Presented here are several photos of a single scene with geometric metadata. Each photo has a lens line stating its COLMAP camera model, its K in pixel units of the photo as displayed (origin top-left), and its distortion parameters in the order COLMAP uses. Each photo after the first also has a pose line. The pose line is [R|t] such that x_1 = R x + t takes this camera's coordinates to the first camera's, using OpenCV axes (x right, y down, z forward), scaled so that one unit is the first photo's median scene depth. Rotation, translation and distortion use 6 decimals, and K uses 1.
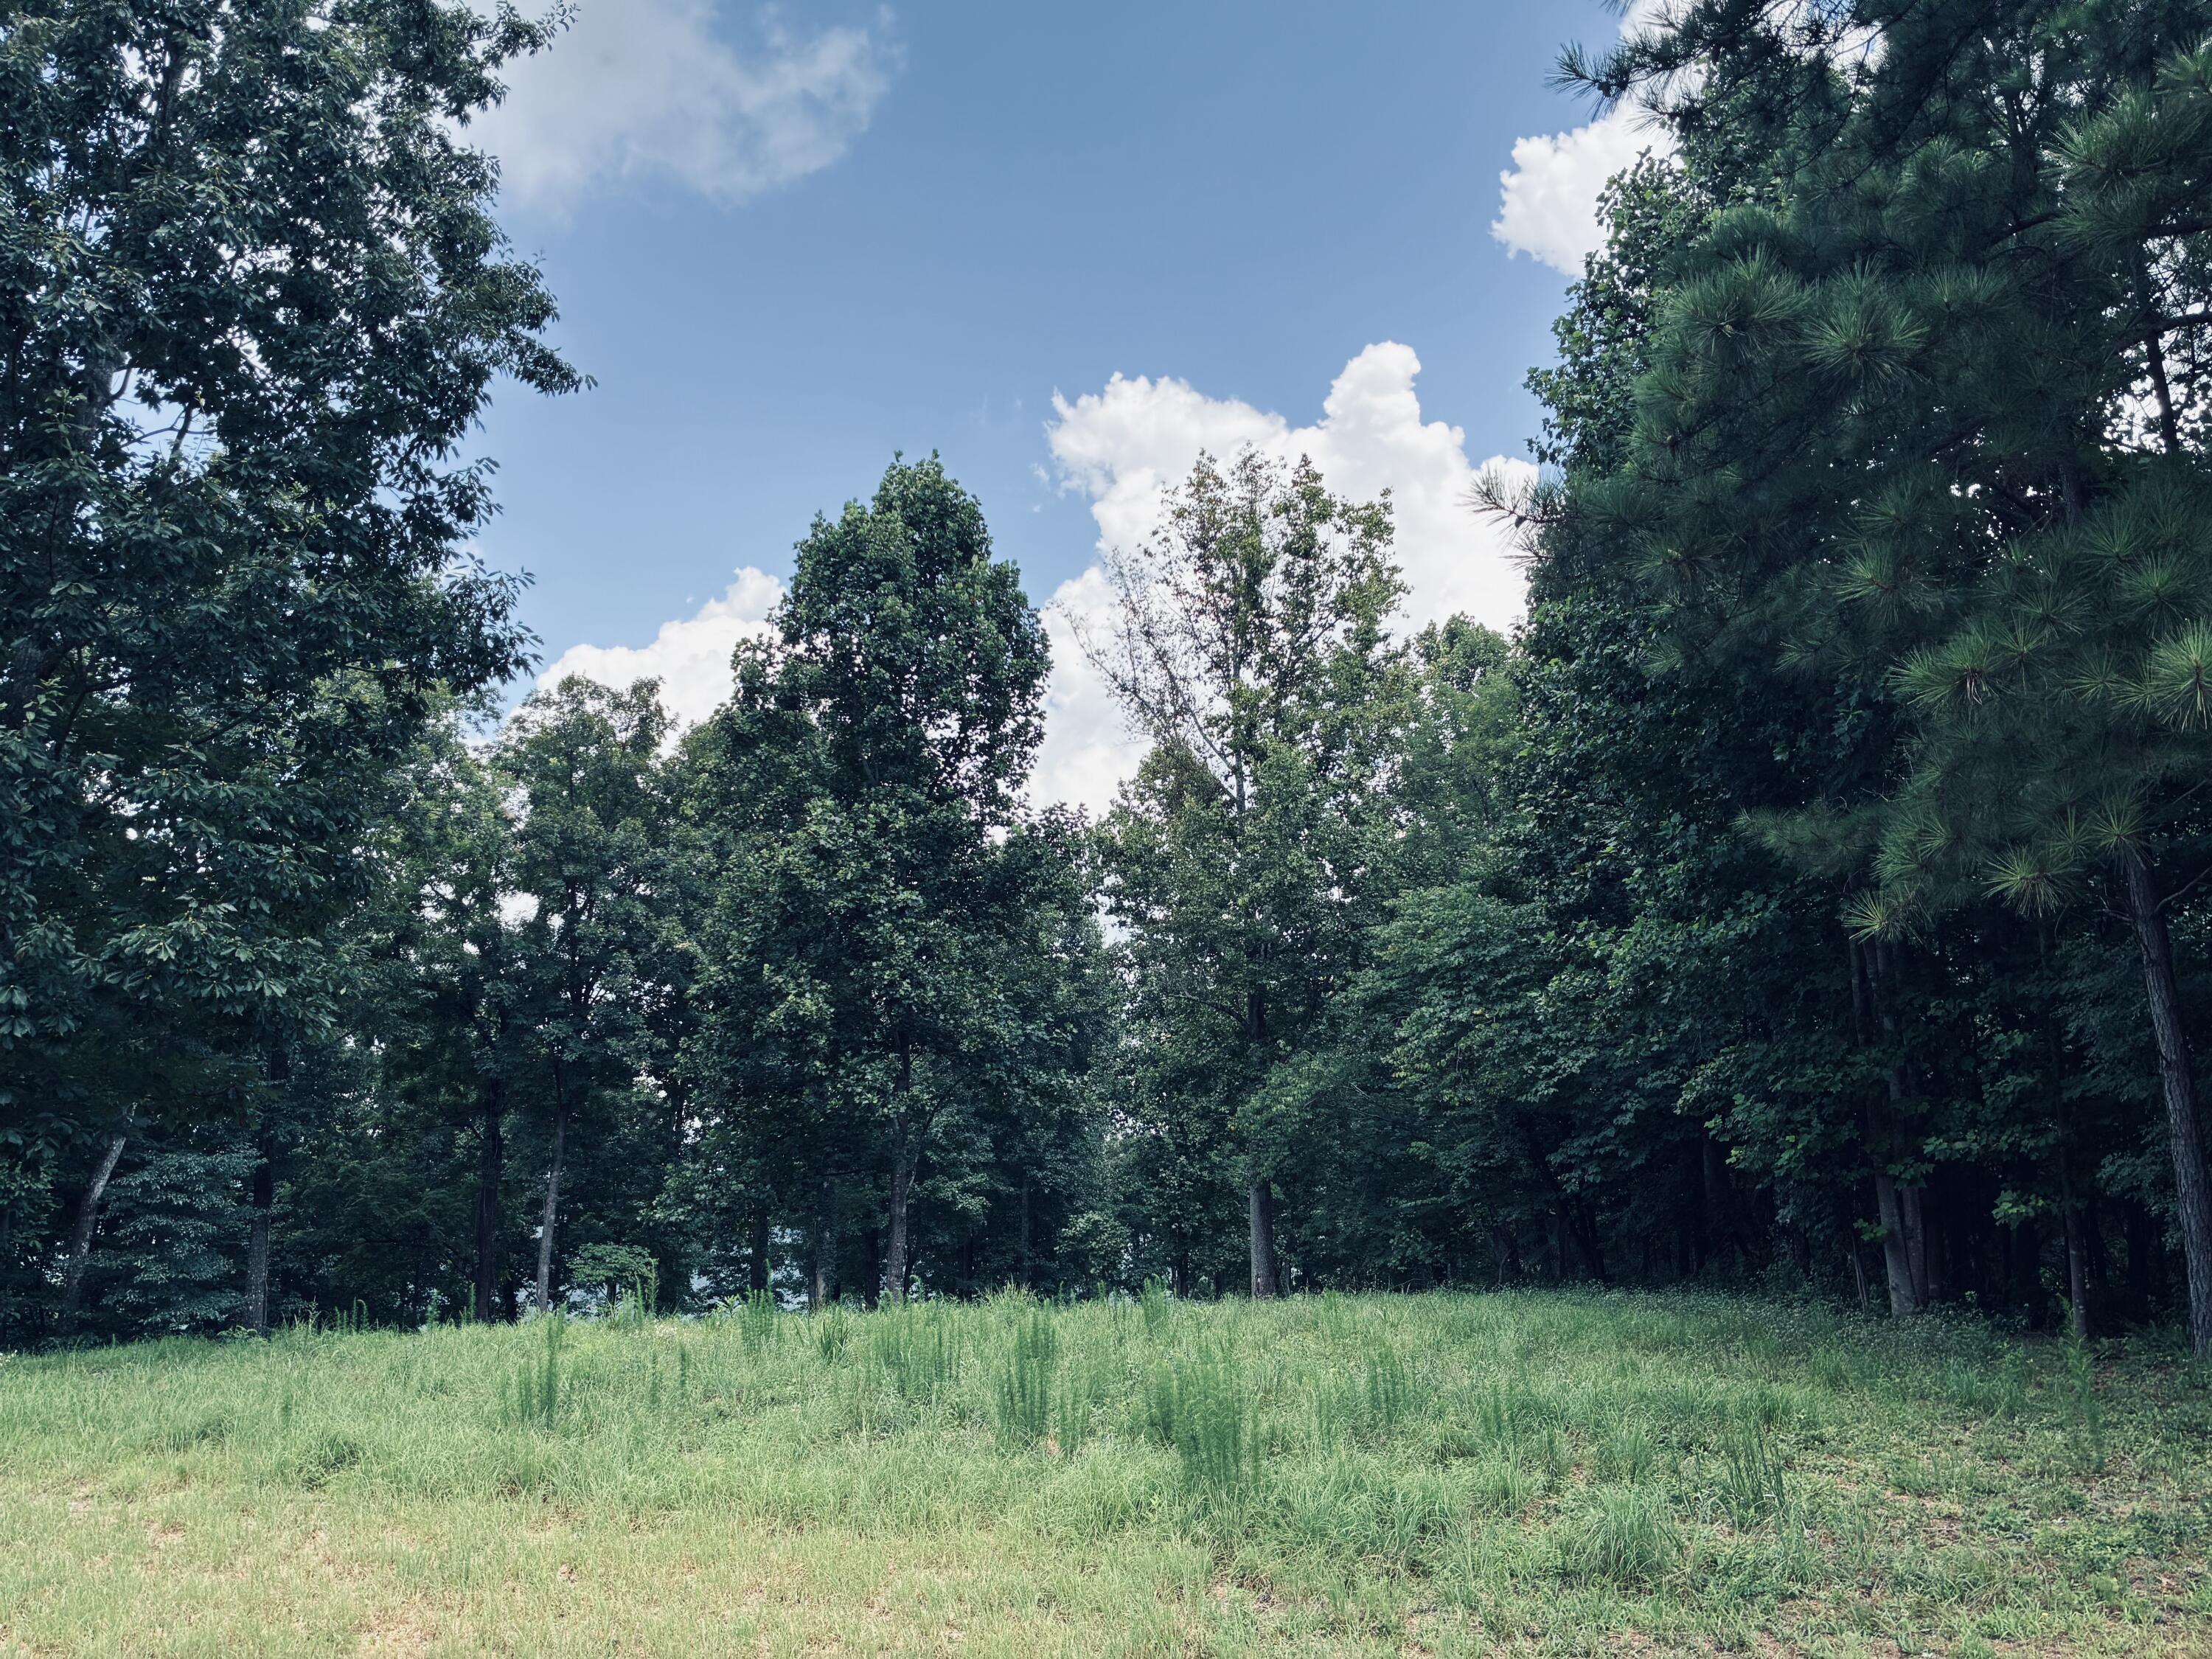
lens RADIAL K [[1693.8, 0, 1110.2], [0, 1693.8, 845.3], [0, 0, 1]] dist [0.057691, -0.074631]
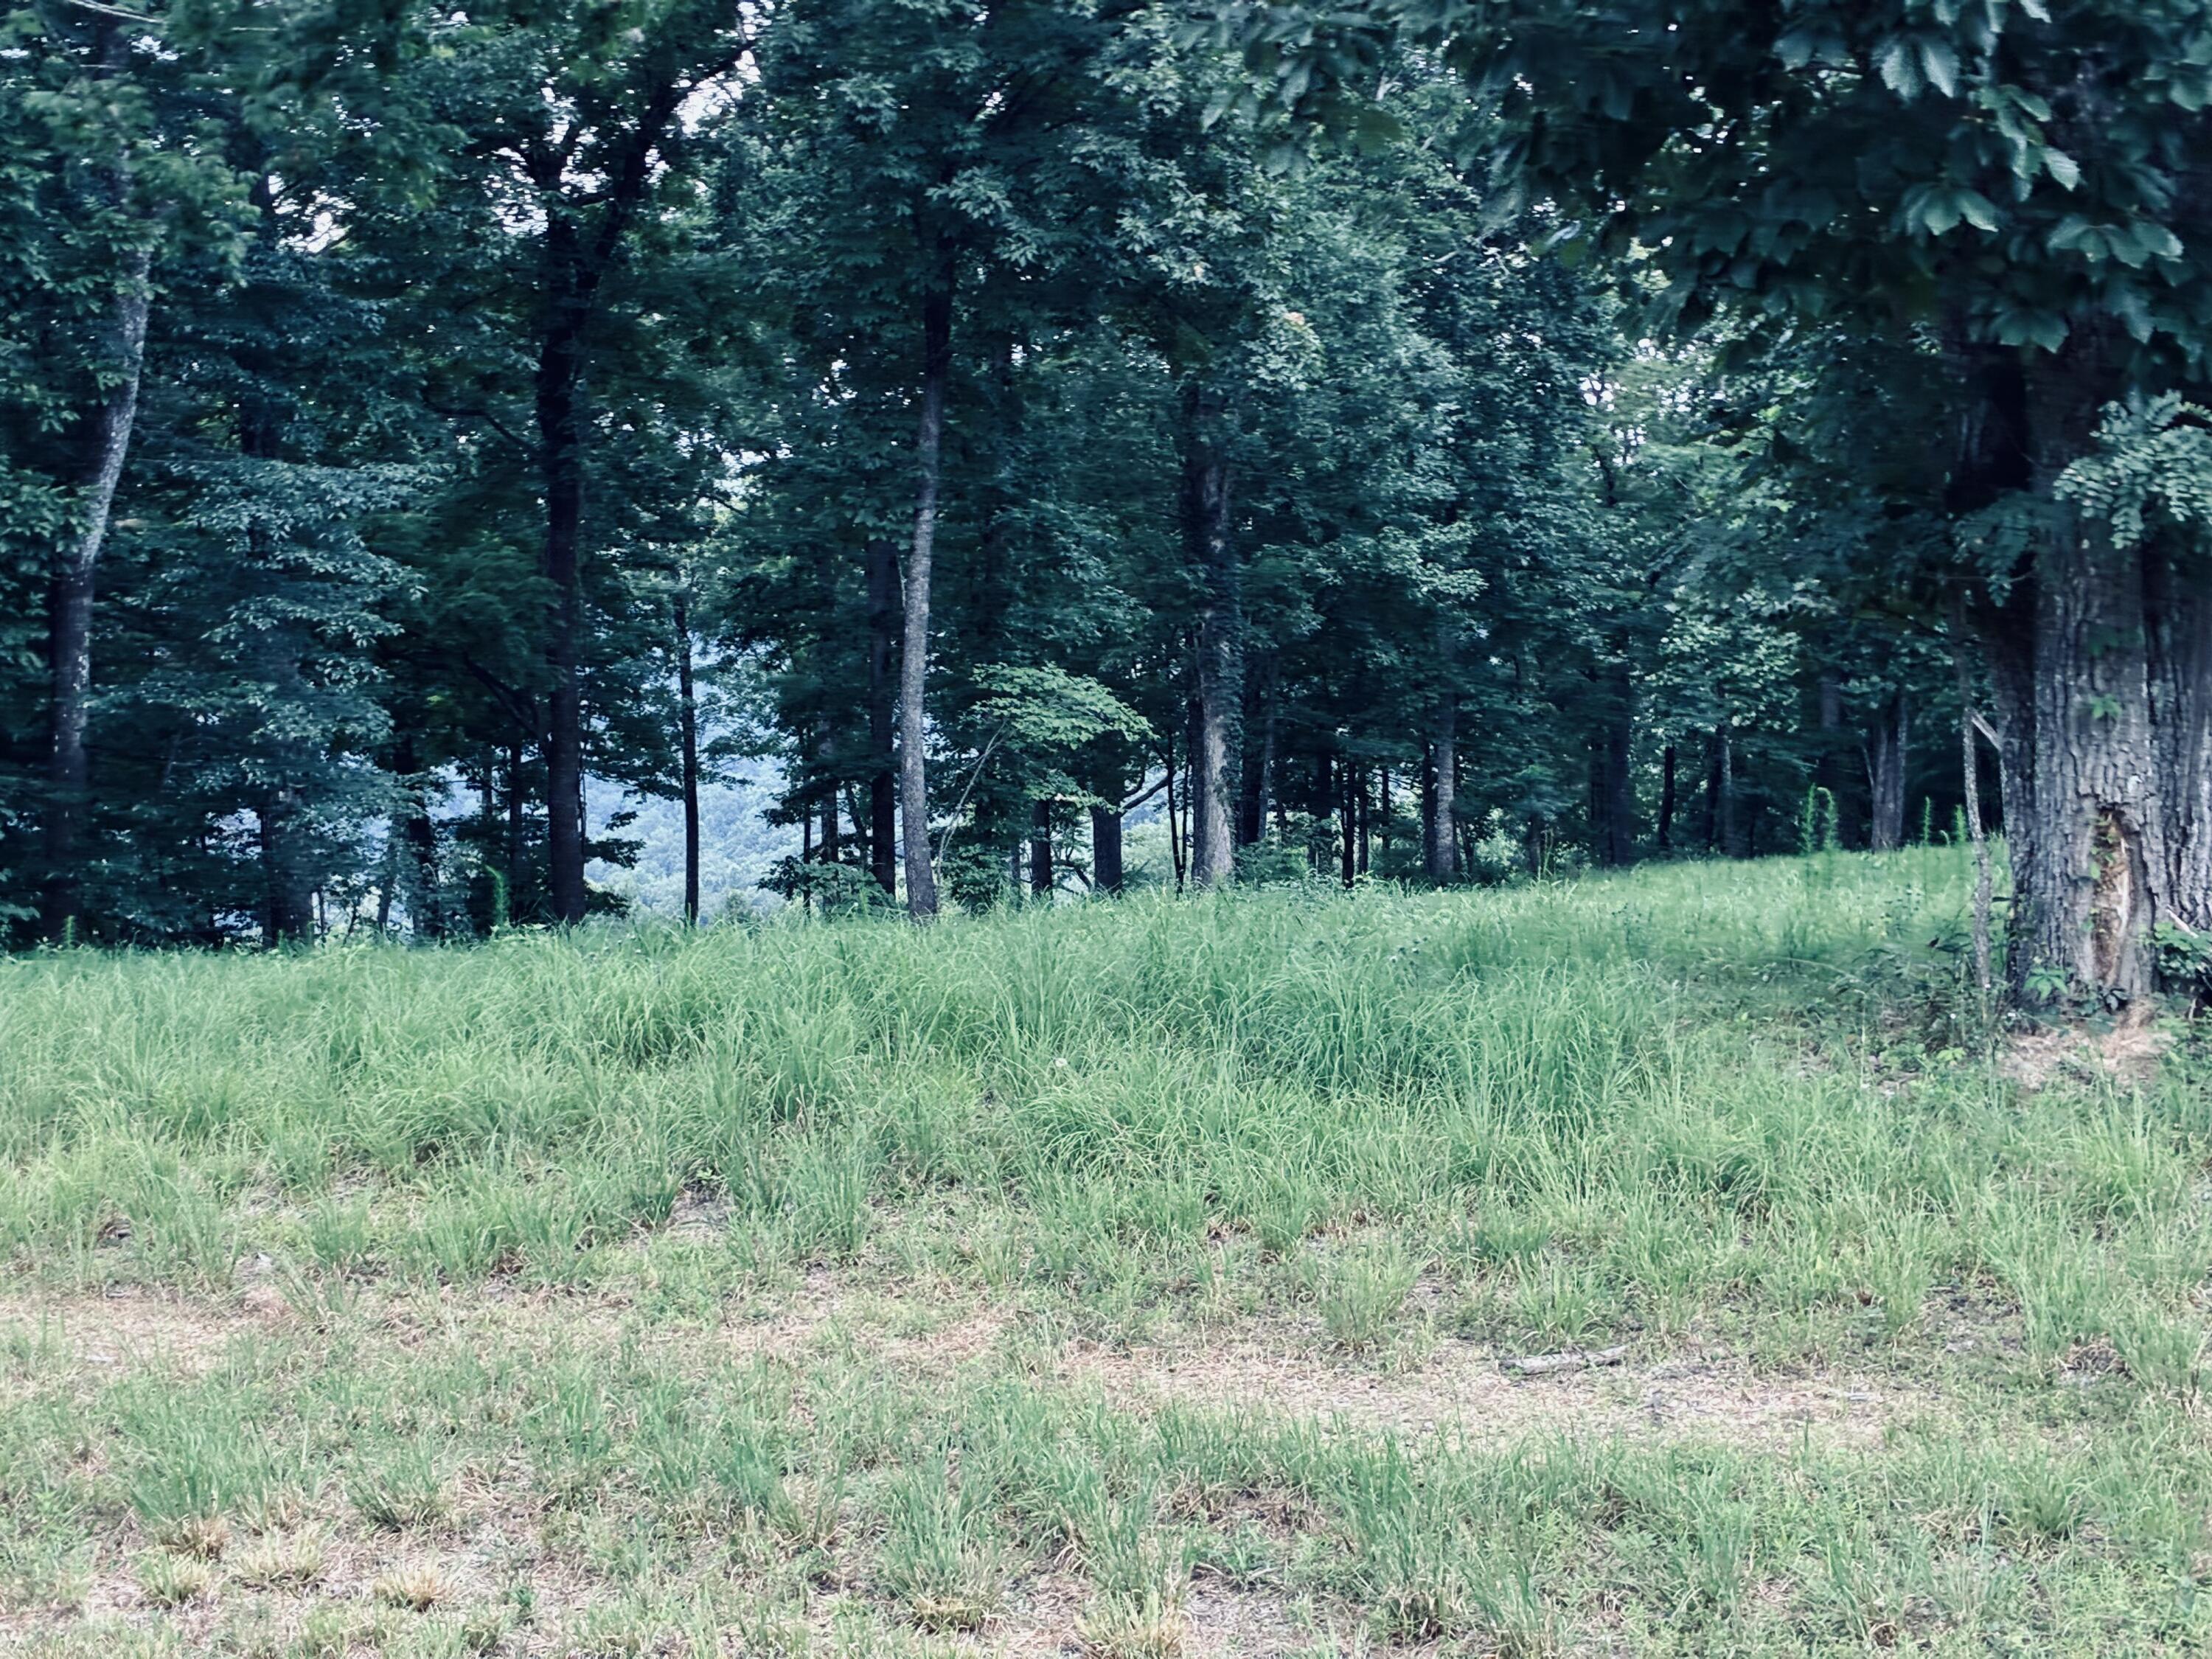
lens RADIAL K [[3377.7, 0, 1100.0], [0, 3377.7, 877.9], [0, 0, 1]] dist [0.077015, 0.000000]
pose [[0.999758, -0.001087, 0.021971, -0.444676], [-0.005291, 0.957573, 0.288143, 0.034375], [-0.021352, -0.288189, 0.957335, 0.143368]]
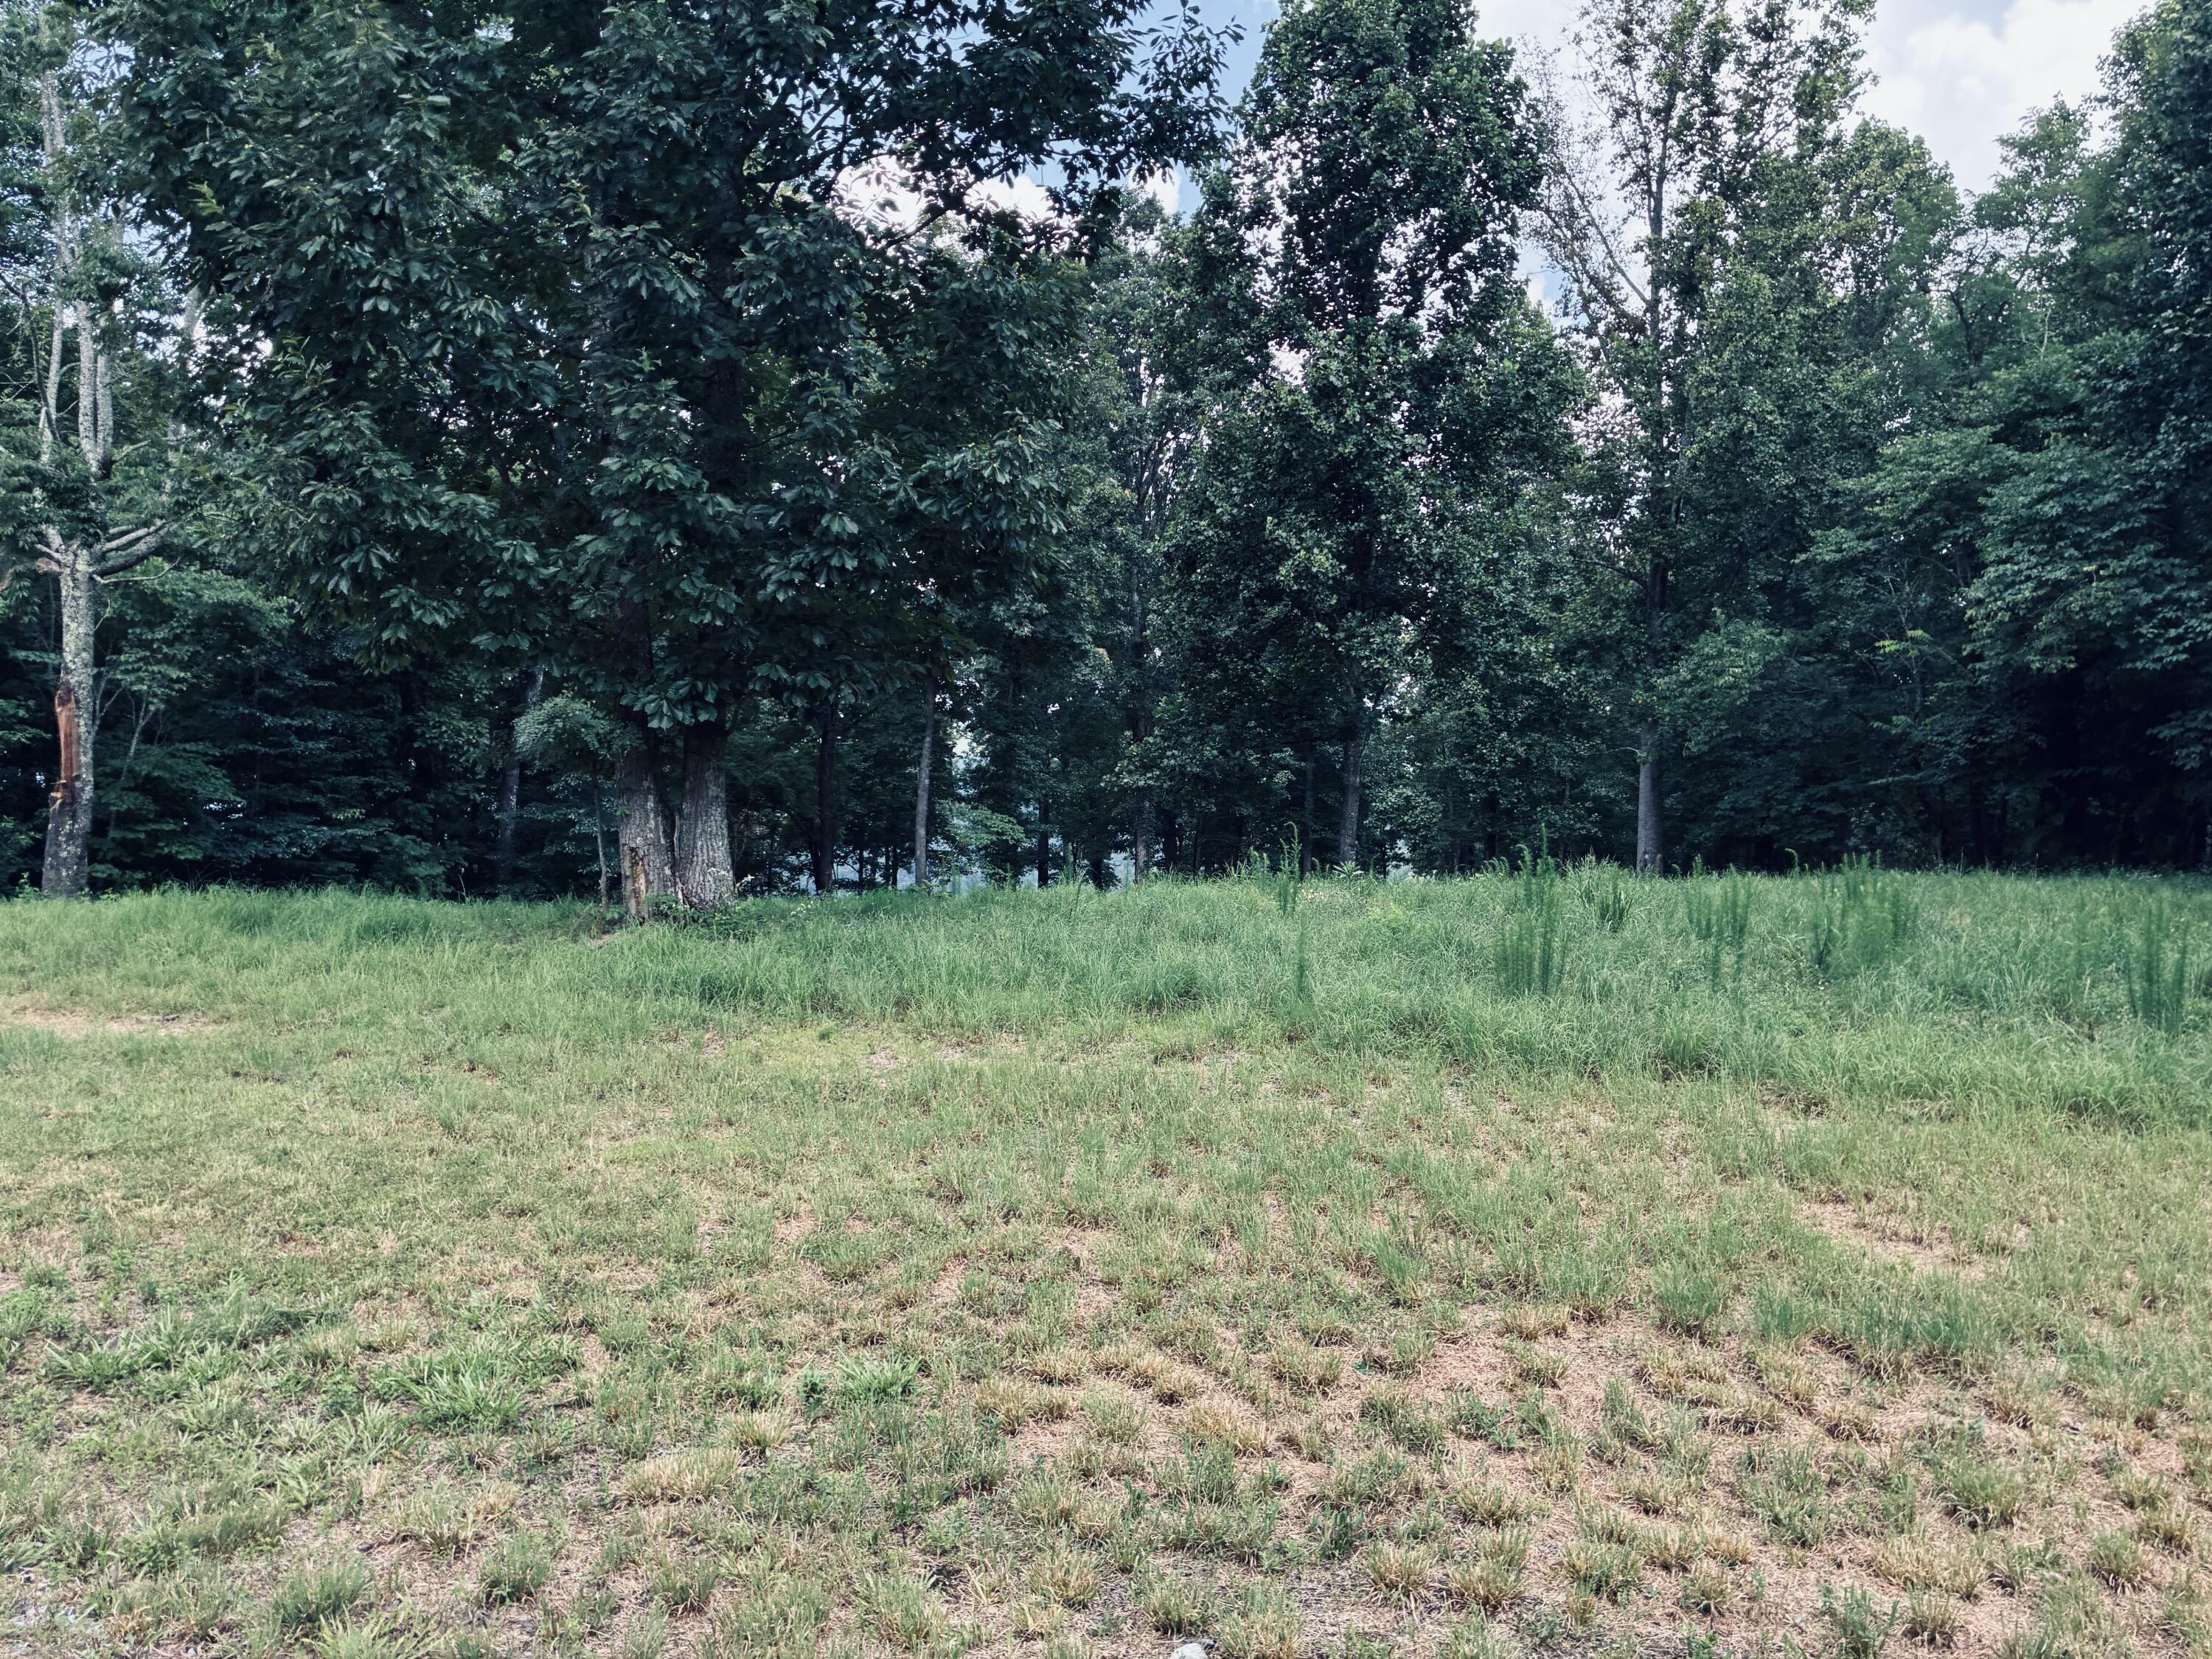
lens RADIAL K [[1693.8, 0, 1111.3], [0, 1693.8, 859.3], [0, 0, 1]] dist [0.057691, -0.074631]
pose [[0.995036, 0.019316, -0.097626, -0.174561], [0.005965, 0.967643, 0.252253, 0.014781], [0.099340, -0.251583, 0.962724, 0.047420]]
